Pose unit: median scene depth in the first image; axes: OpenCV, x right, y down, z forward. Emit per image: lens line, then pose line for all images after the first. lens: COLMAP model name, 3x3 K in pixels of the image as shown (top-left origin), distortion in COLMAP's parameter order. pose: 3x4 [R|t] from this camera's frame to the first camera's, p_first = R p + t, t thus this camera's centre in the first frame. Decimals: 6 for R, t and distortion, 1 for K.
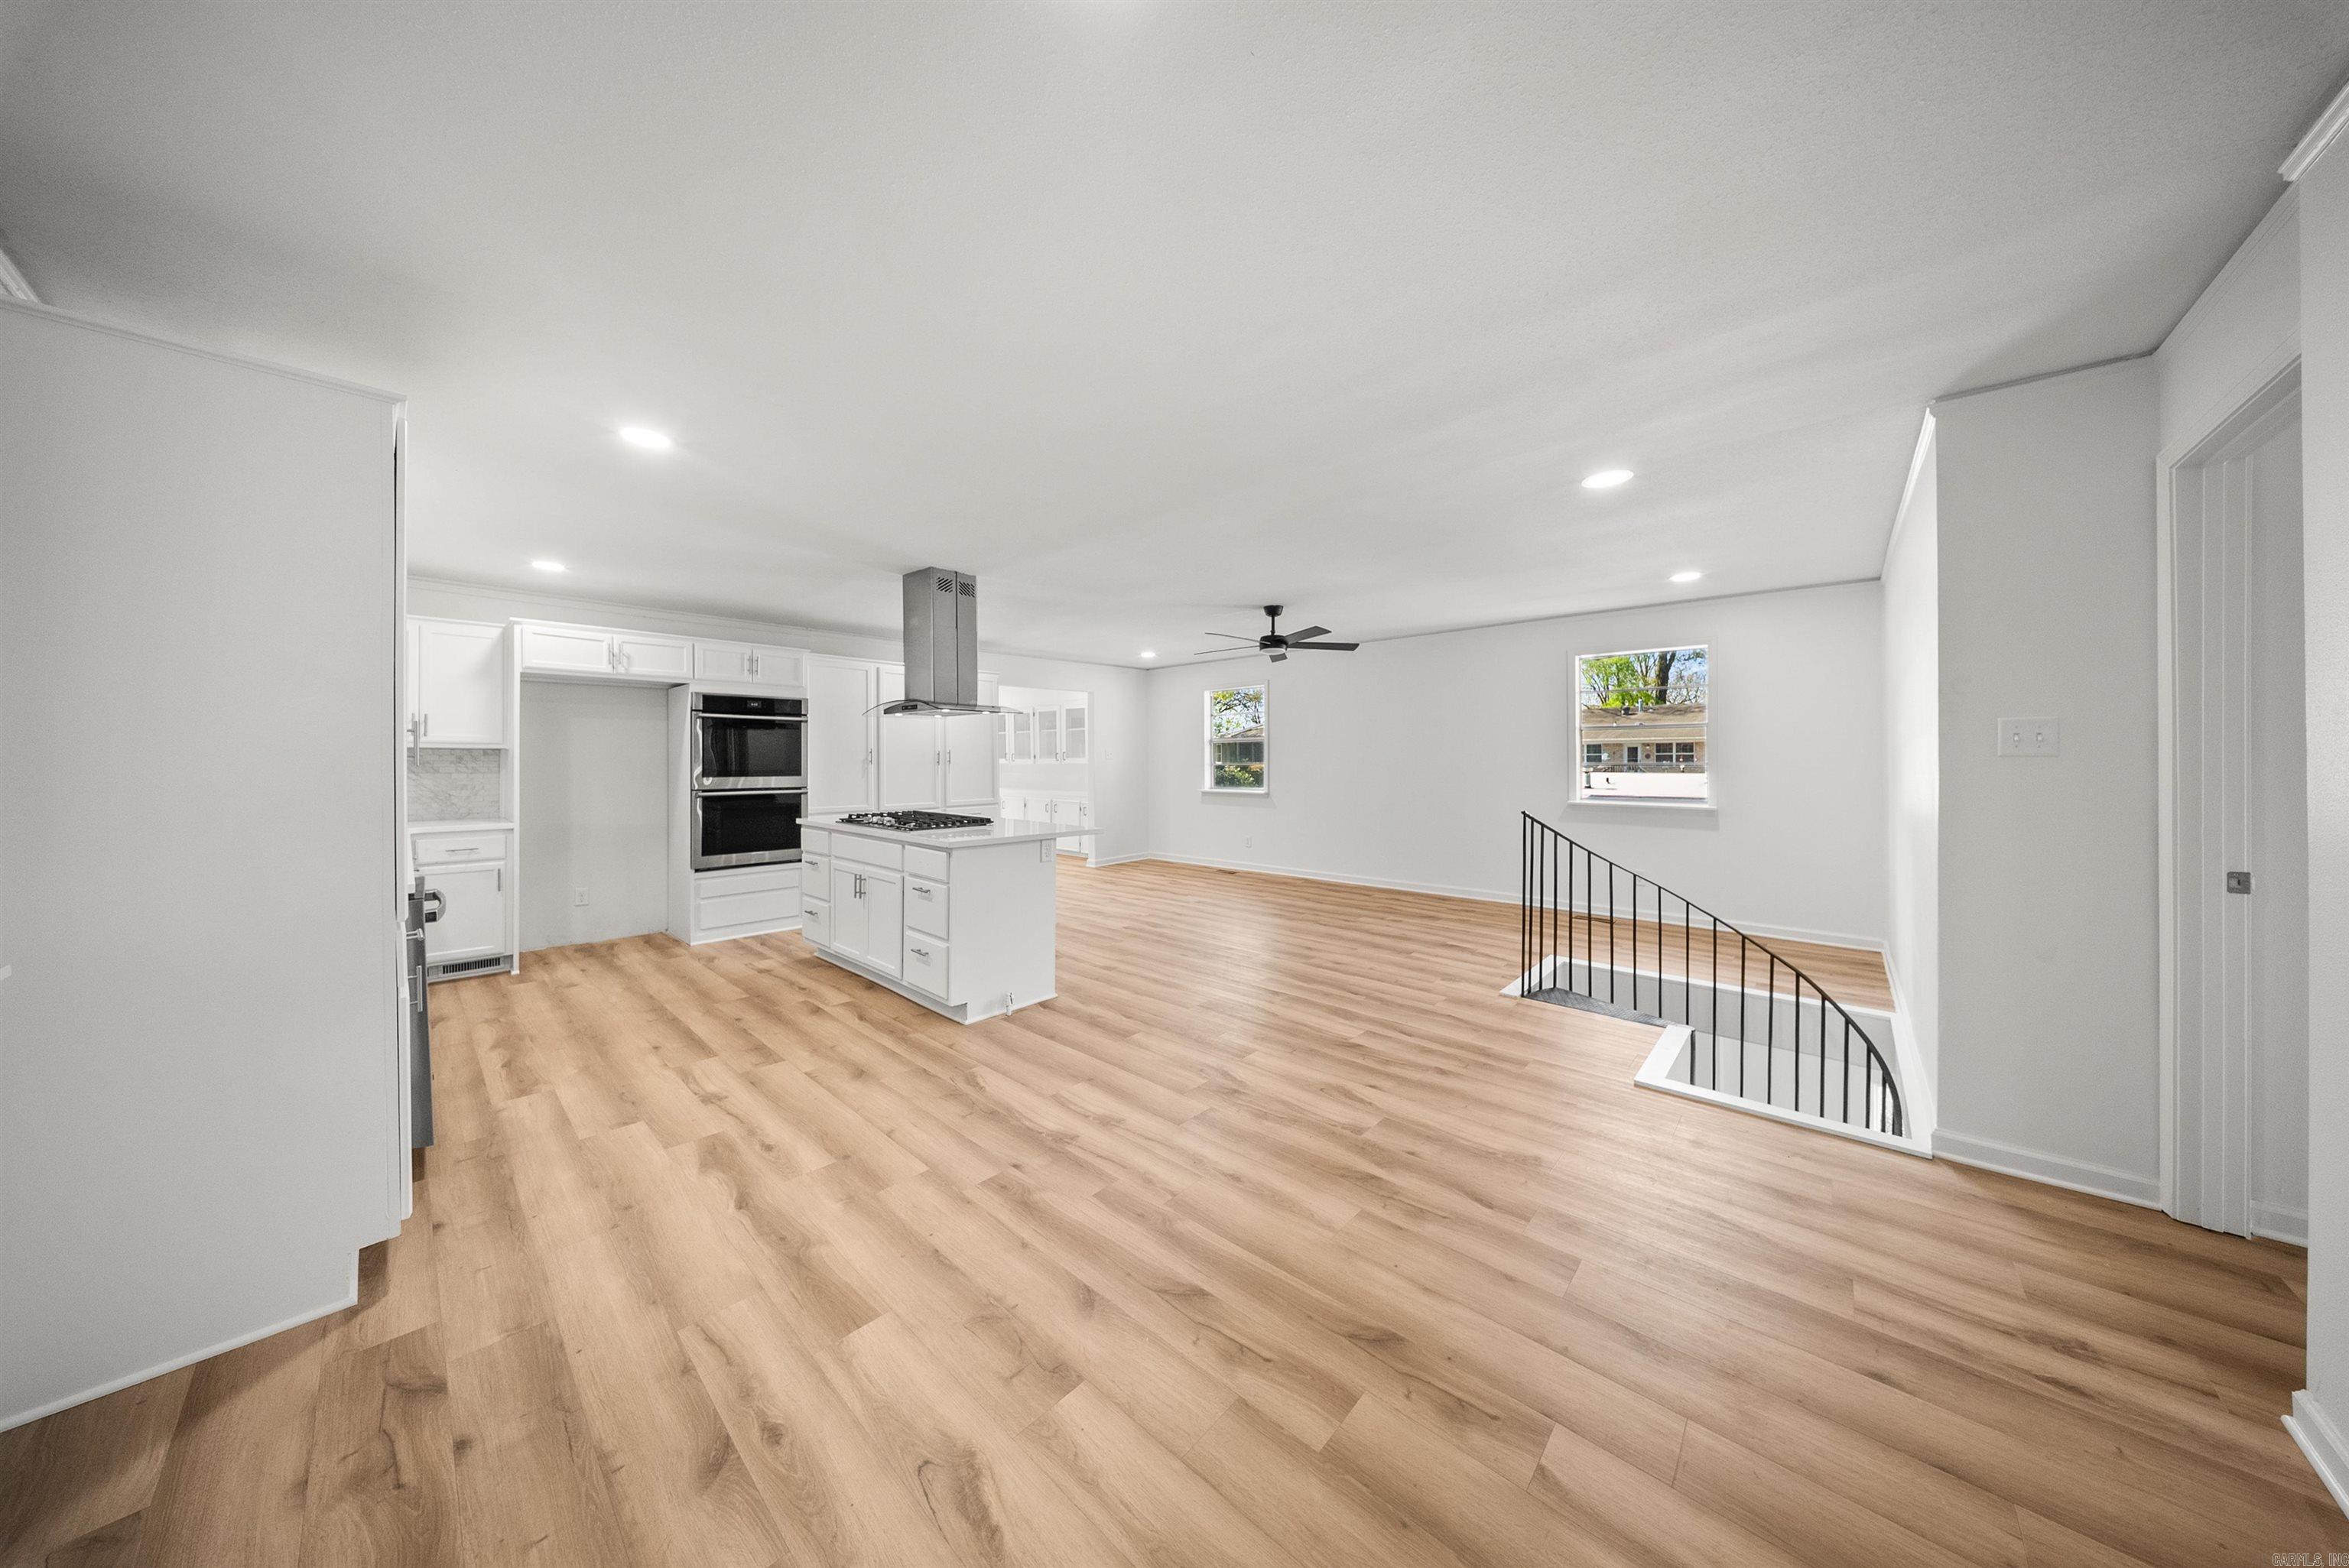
lens RADIAL K [[720.6, 0, 1185.4], [0, 720.6, 765.9], [0, 0, 1]] dist [0.003294, -0.000971]
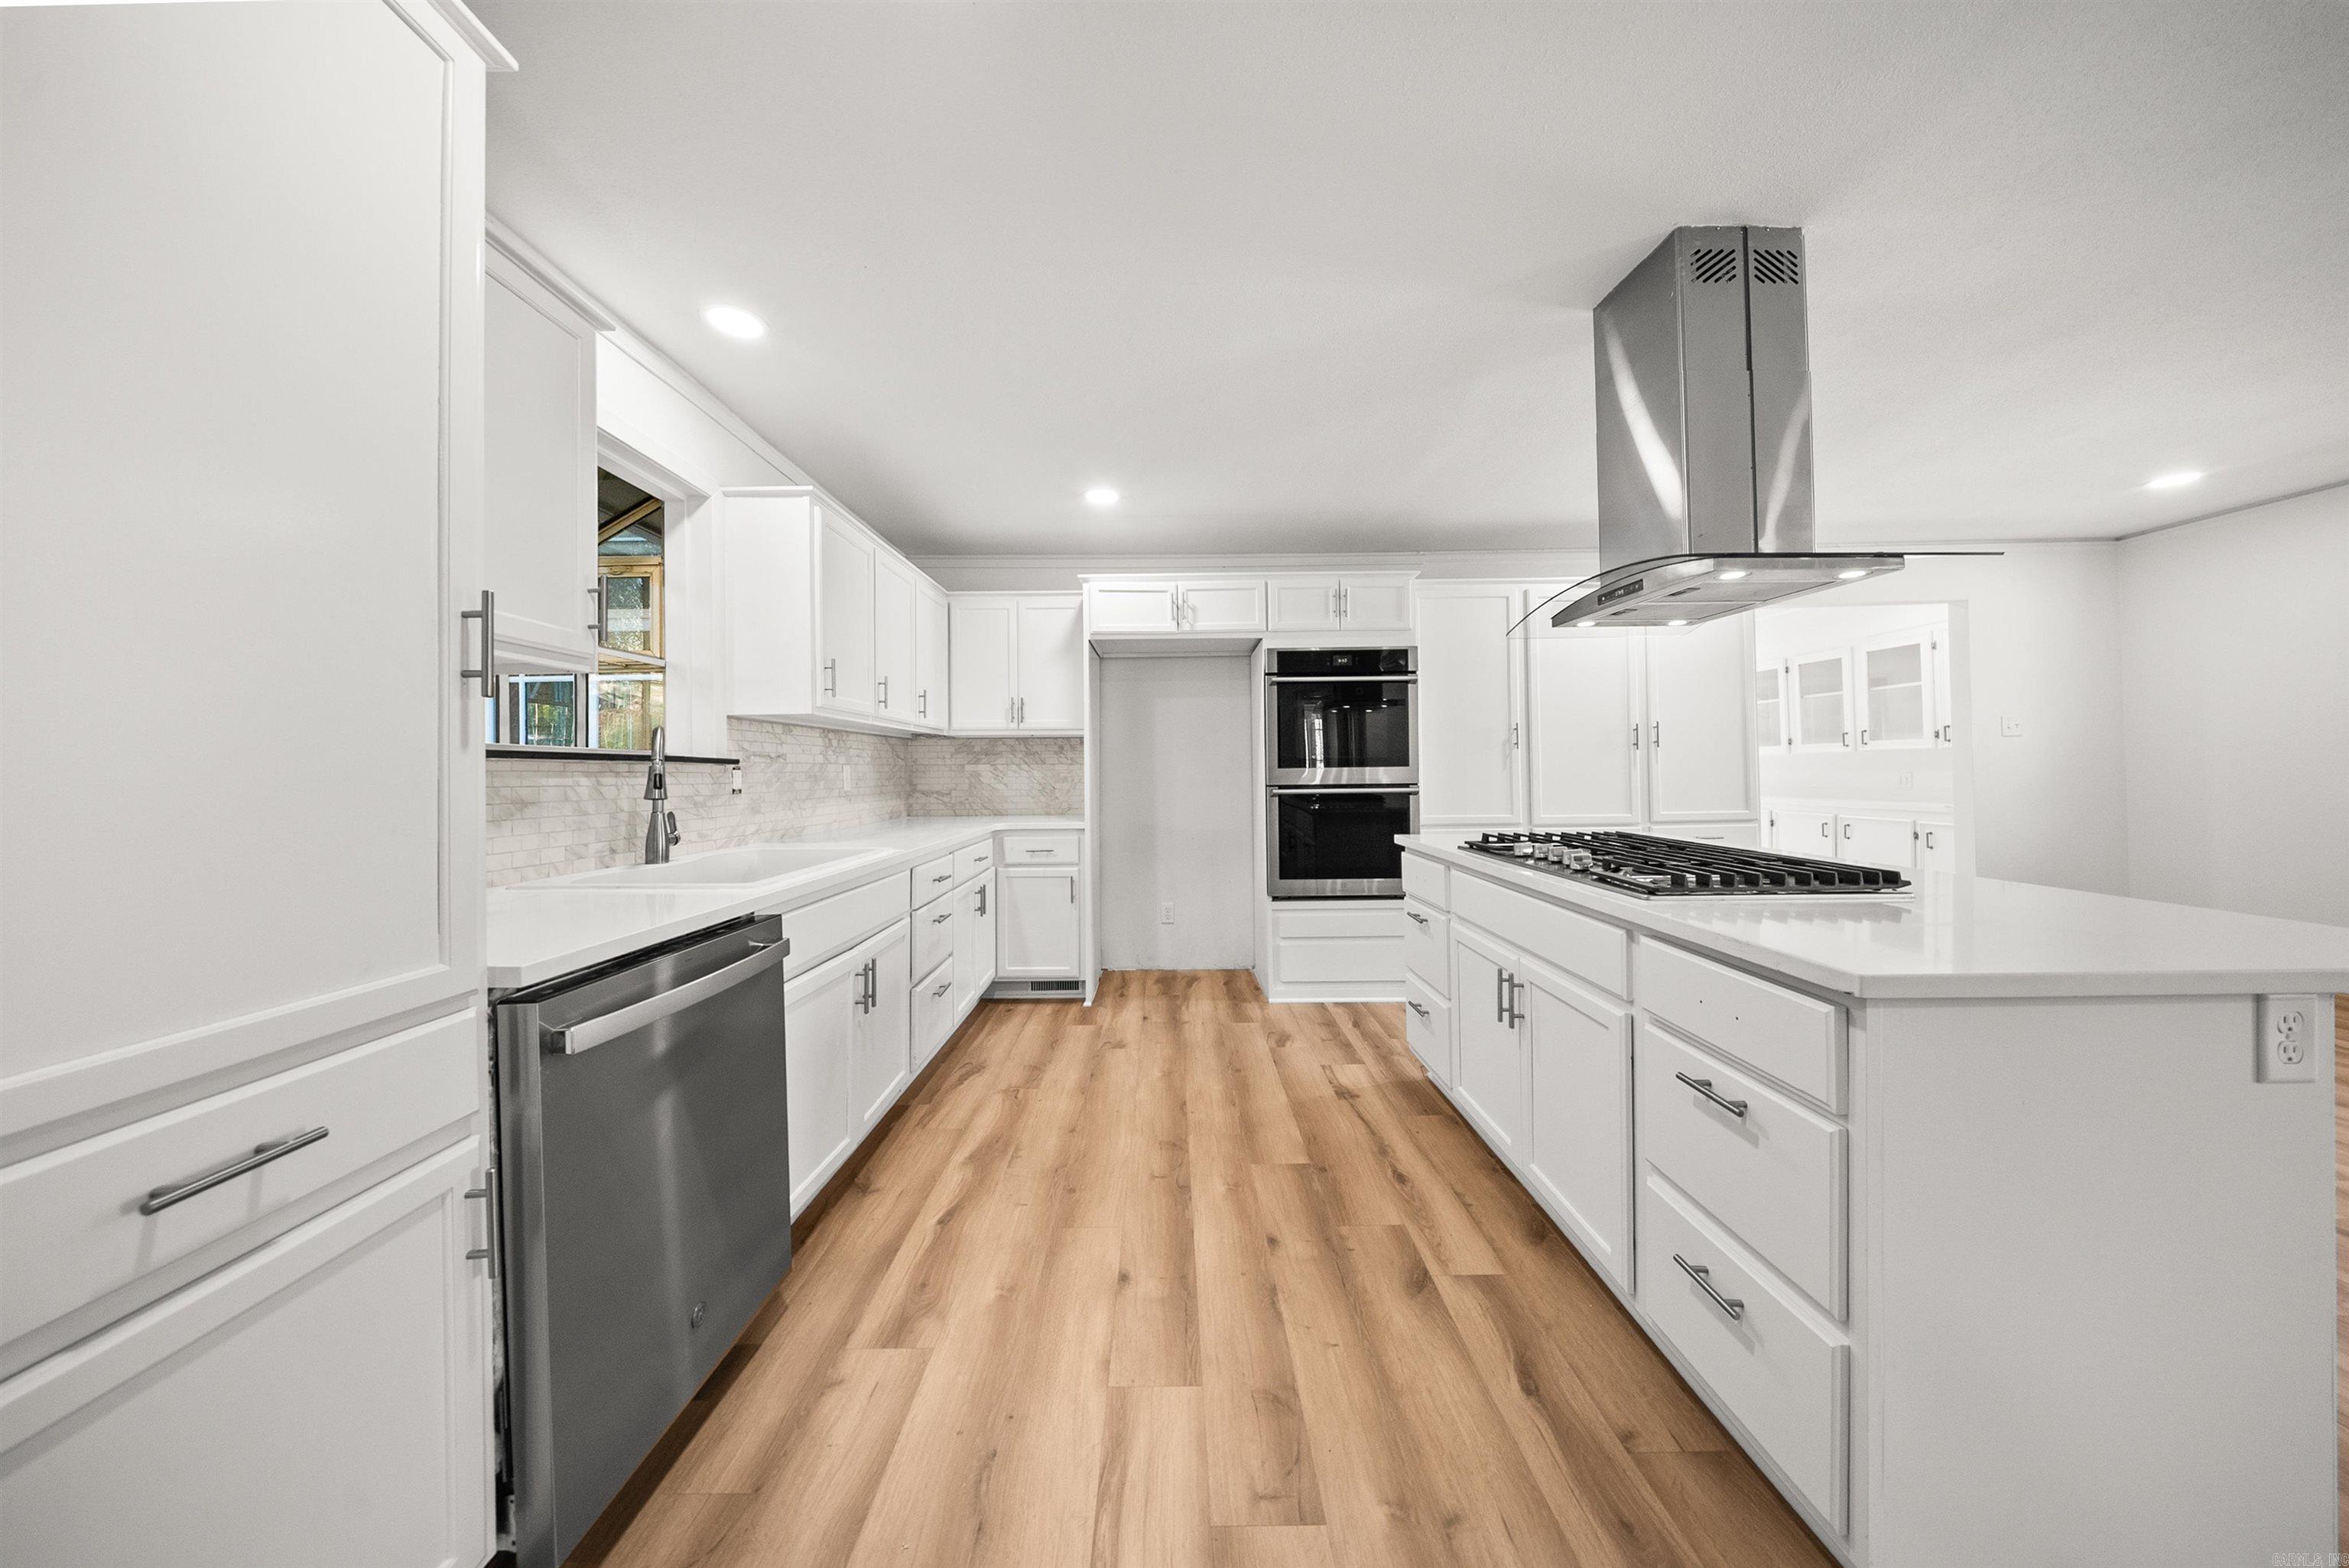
lens RADIAL K [[720.6, 0, 1163.4], [0, 720.6, 758.6], [0, 0, 1]] dist [0.003294, -0.000971]
pose [[0.658875, -0.020666, -0.751969, -0.249632], [0.007780, 0.999756, -0.020659, 0.024250], [0.752212, 0.007761, 0.658875, 0.531972]]
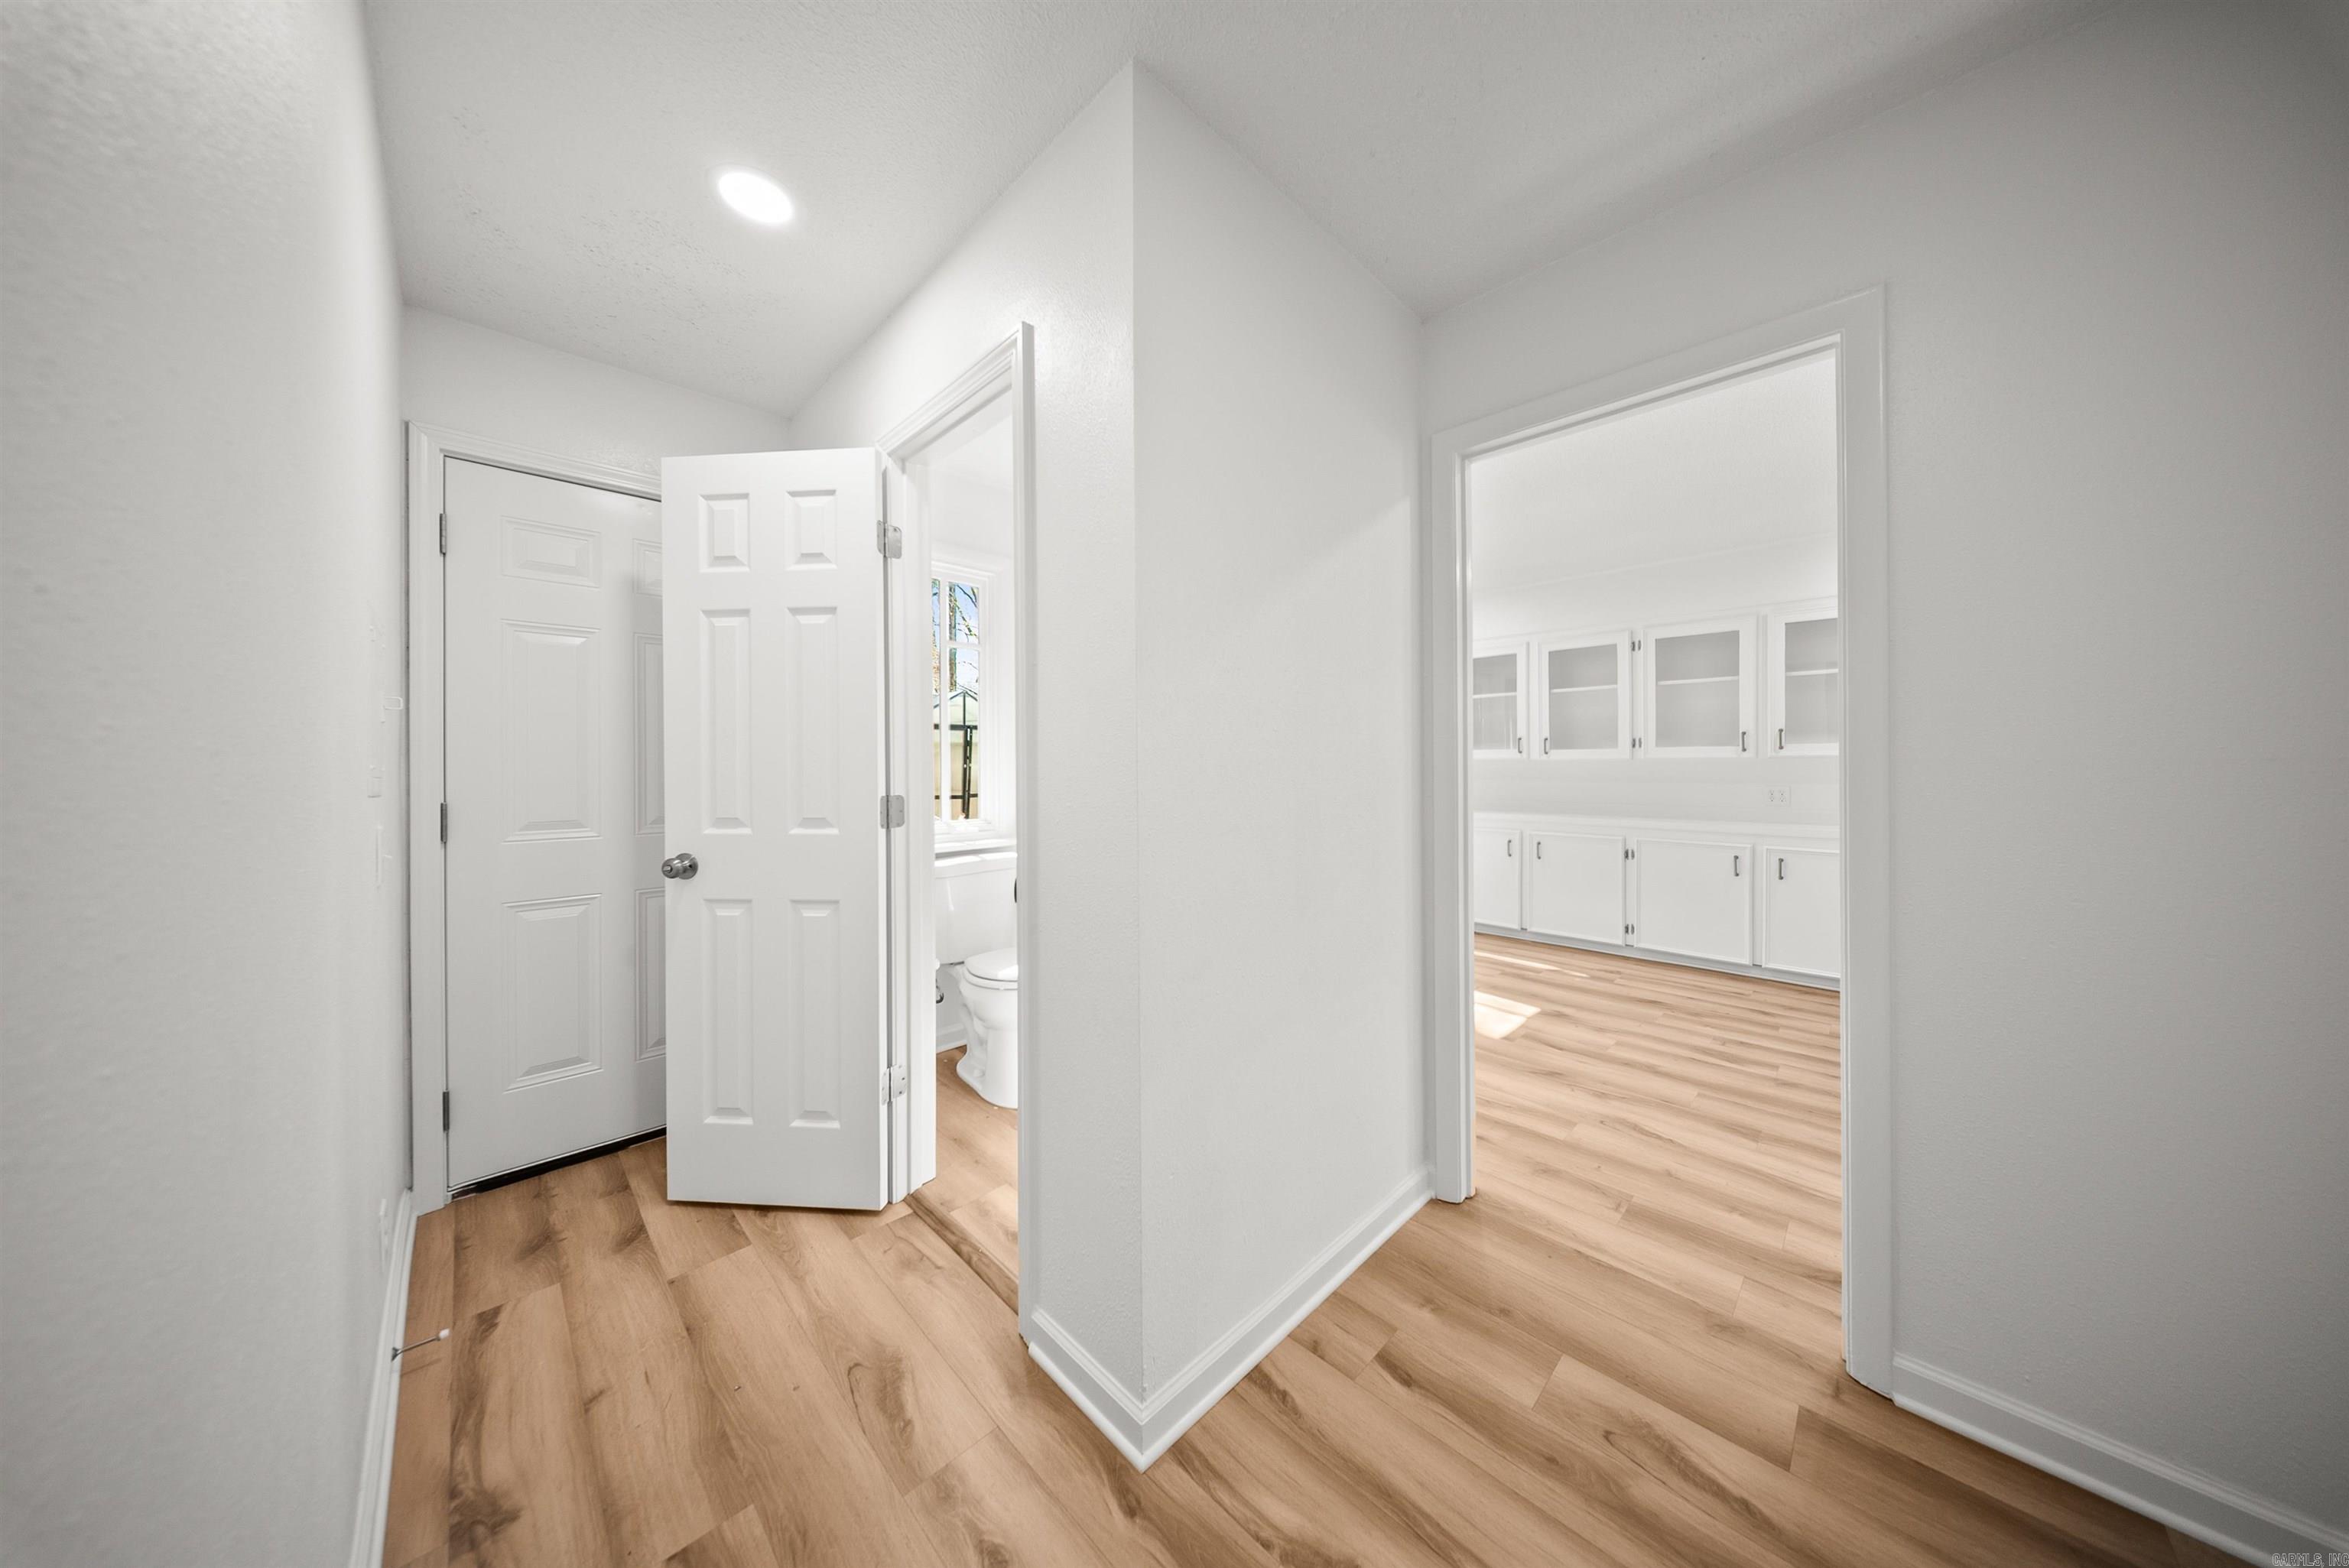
lens RADIAL K [[720.6, 0, 1176.9], [0, 720.6, 766.1], [0, 0, 1]] dist [0.003294, -0.000971]
pose [[0.998059, -0.003702, -0.062170, -1.131045], [0.003220, 0.999964, -0.007854, 0.009769], [0.062197, 0.007639, 0.998035, 1.343220]]
